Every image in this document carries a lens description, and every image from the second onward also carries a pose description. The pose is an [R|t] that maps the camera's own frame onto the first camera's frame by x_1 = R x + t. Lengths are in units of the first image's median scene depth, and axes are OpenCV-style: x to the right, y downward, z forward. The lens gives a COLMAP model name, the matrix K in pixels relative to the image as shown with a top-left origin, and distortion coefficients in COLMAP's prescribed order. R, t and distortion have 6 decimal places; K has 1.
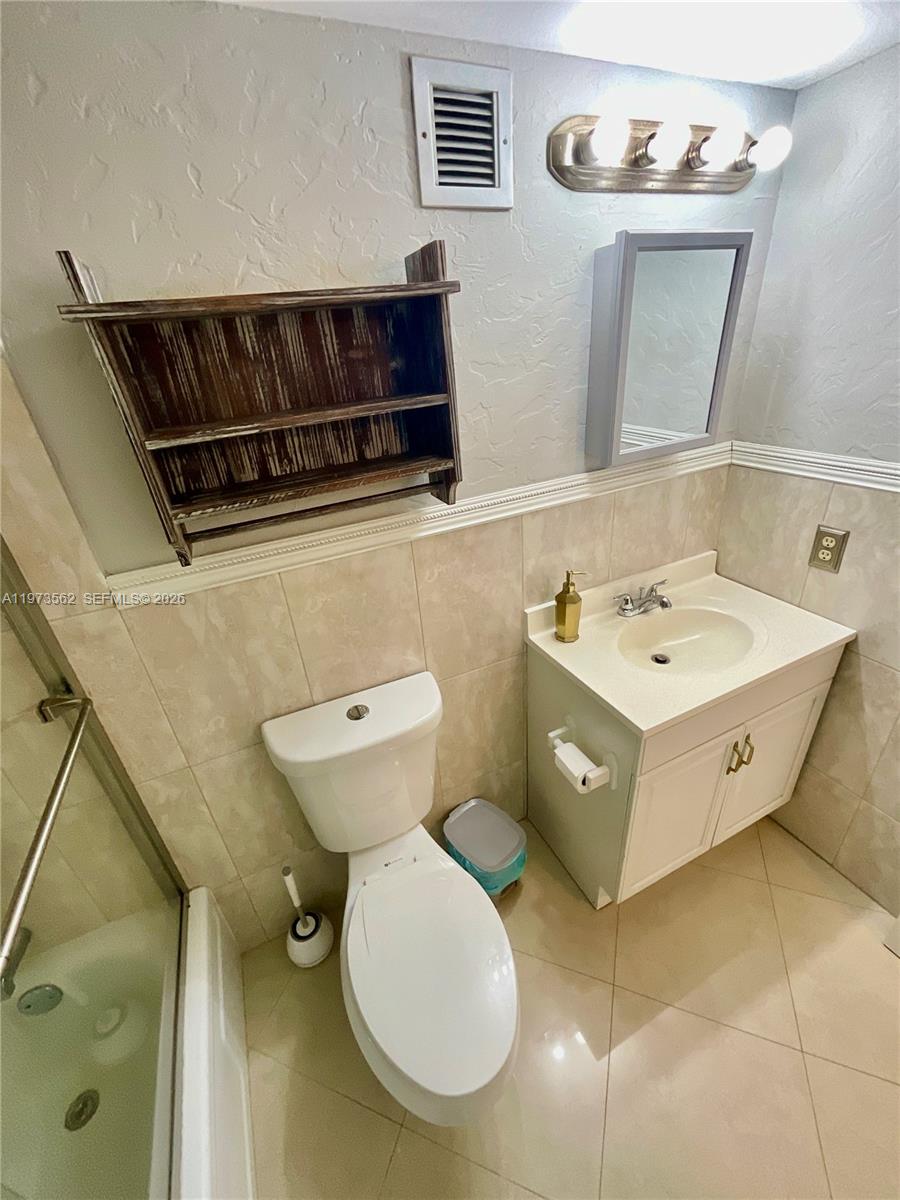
lens RADIAL K [[488.3, 0, 448.6], [0, 488.3, 603.0], [0, 0, 1]] dist [-0.009409, 0.007969]
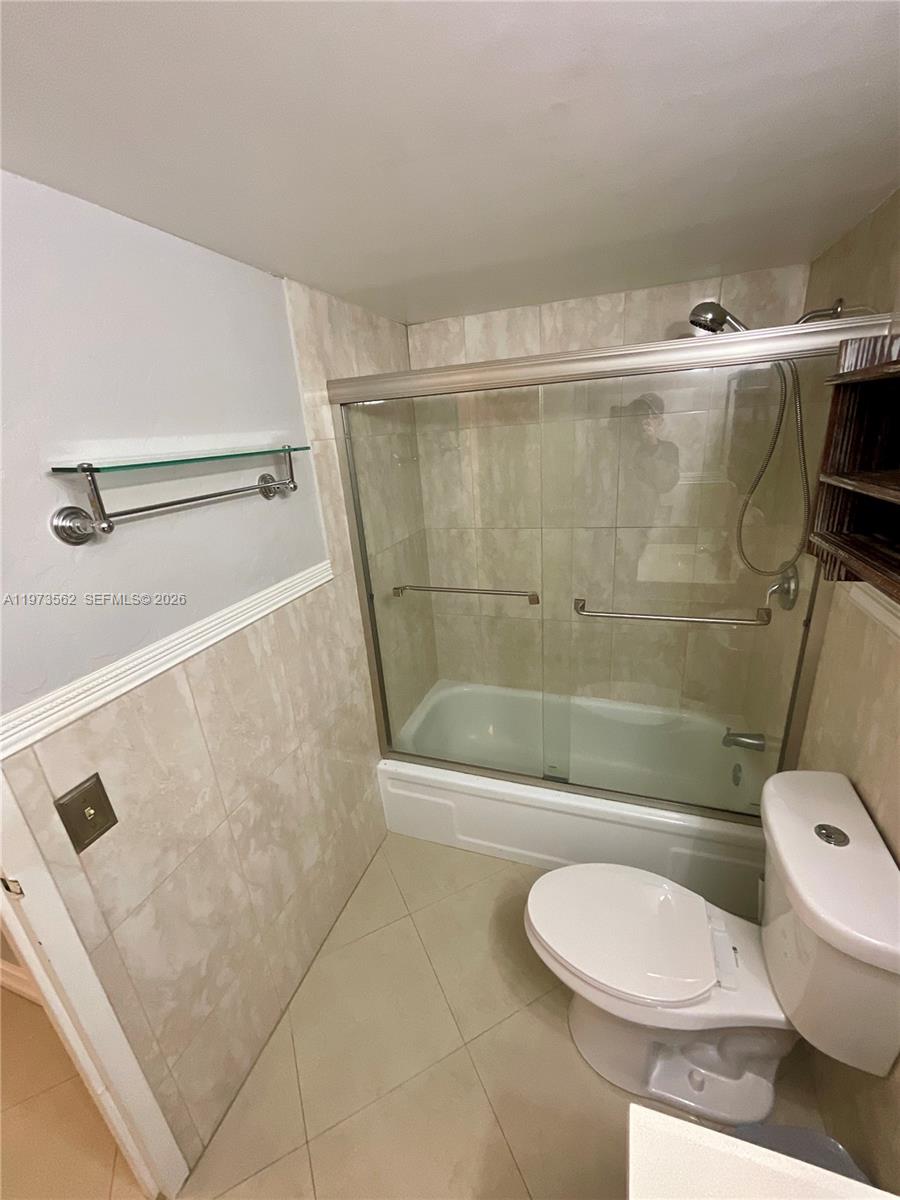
lens RADIAL K [[483.7, 0, 449.0], [0, 483.7, 604.9], [0, 0, 1]] dist [-0.002260, 0.000159]
pose [[-0.686323, 0.365272, -0.628918, 0.754820], [-0.227155, 0.713817, 0.662470, -0.535279], [0.690913, 0.597530, -0.406936, 0.789757]]
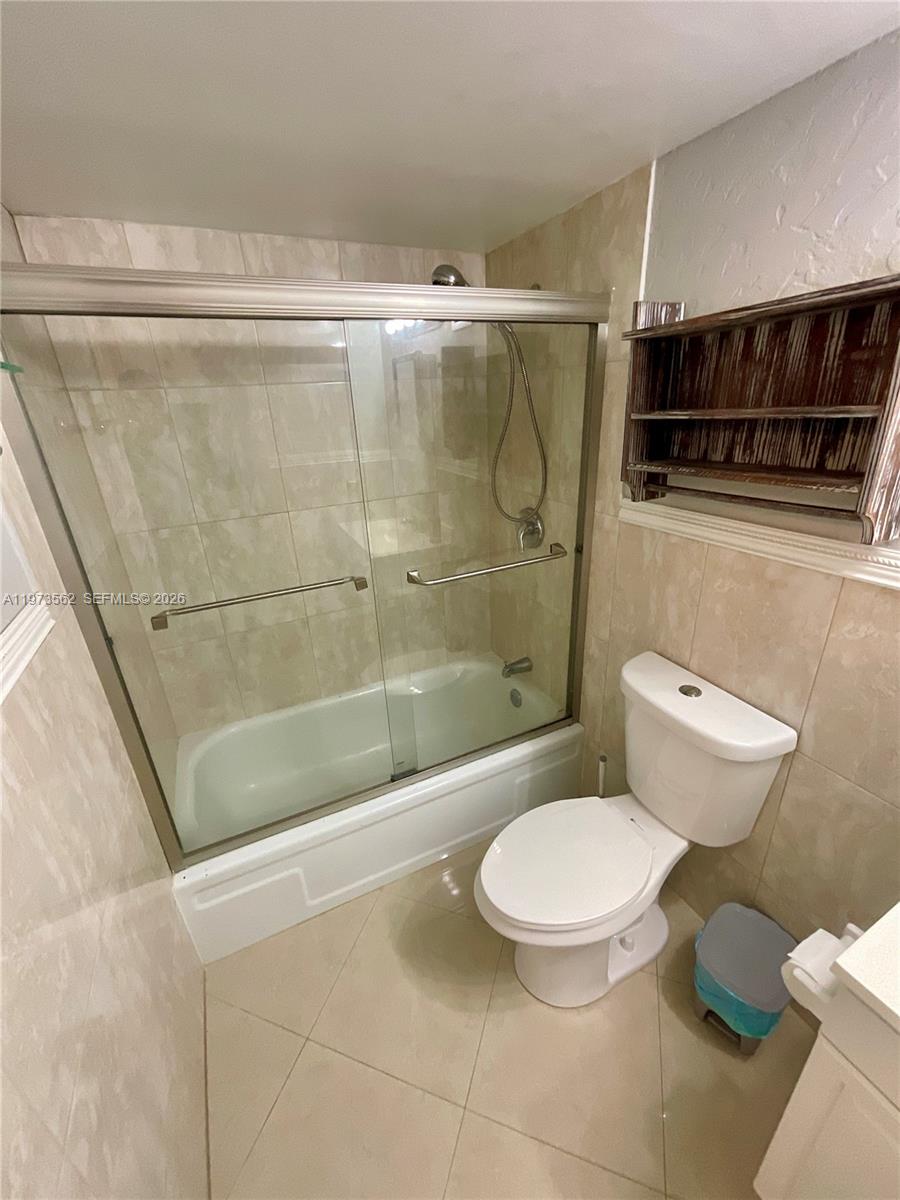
lens RADIAL K [[488.3, 0, 448.6], [0, 488.3, 603.0], [0, 0, 1]] dist [-0.009409, 0.007969]
pose [[0.026784, 0.456588, -0.889275, 0.801142], [-0.430091, 0.808311, 0.402063, -0.162066], [0.902388, 0.371701, 0.218024, 0.259842]]
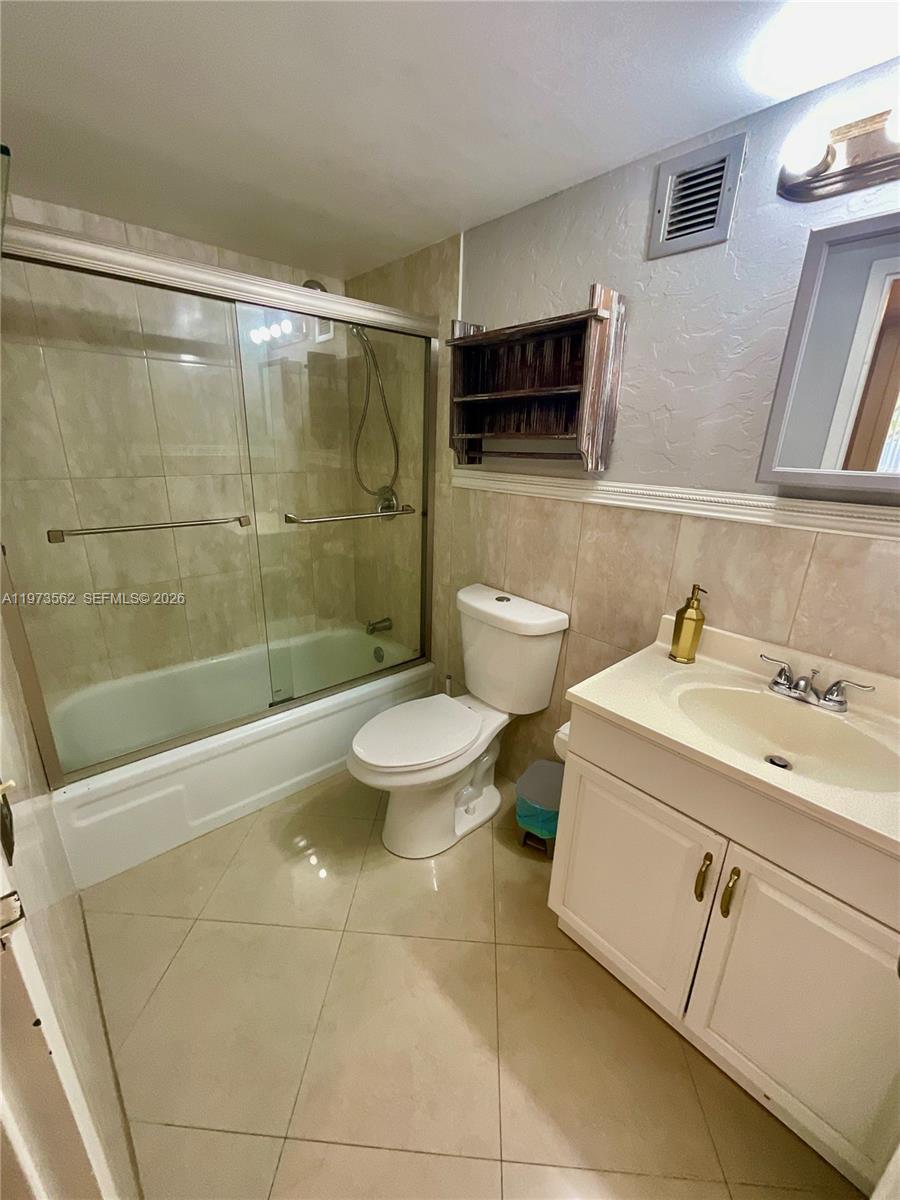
lens RADIAL K [[488.3, 0, 448.6], [0, 488.3, 603.0], [0, 0, 1]] dist [-0.009409, 0.007969]
pose [[0.285252, 0.387566, -0.876598, 1.291429], [-0.494539, 0.842962, 0.211768, 0.002791], [0.821013, 0.373105, 0.432123, 0.274901]]
